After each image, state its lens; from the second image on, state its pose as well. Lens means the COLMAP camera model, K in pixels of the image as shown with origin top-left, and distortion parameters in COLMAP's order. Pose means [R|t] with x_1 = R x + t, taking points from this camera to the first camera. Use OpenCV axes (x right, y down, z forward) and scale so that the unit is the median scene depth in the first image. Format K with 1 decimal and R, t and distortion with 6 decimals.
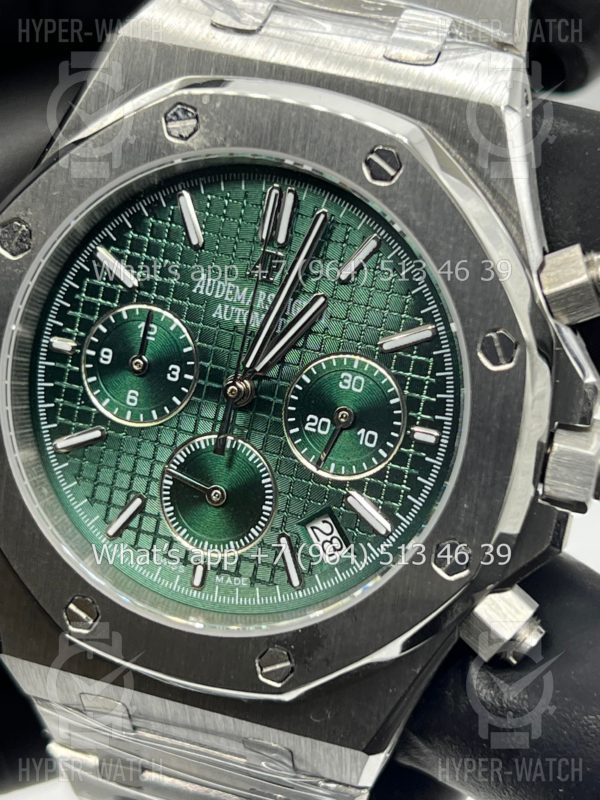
lens RADIAL K [[1884.4, 0, 303.8], [0, 1884.4, 387.3], [0, 0, 1]] dist [0.172443, 0.000000]
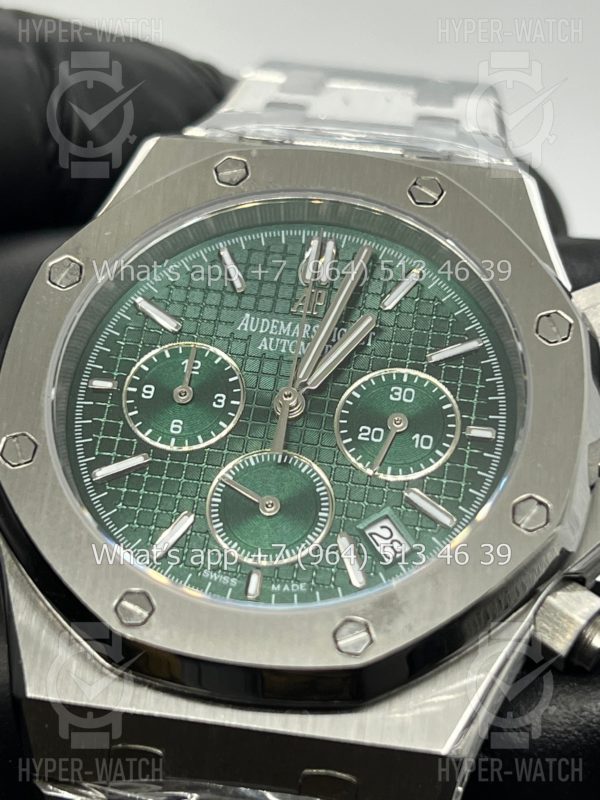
lens RADIAL K [[1884.4, 0, 297.0], [0, 1884.4, 399.9], [0, 0, 1]] dist [0.172443, 0.000000]
pose [[0.981865, 0.045570, 0.184022, -0.214629], [0.057174, 0.854309, -0.516611, 0.515635], [-0.180754, 0.517763, 0.836211, 0.159346]]
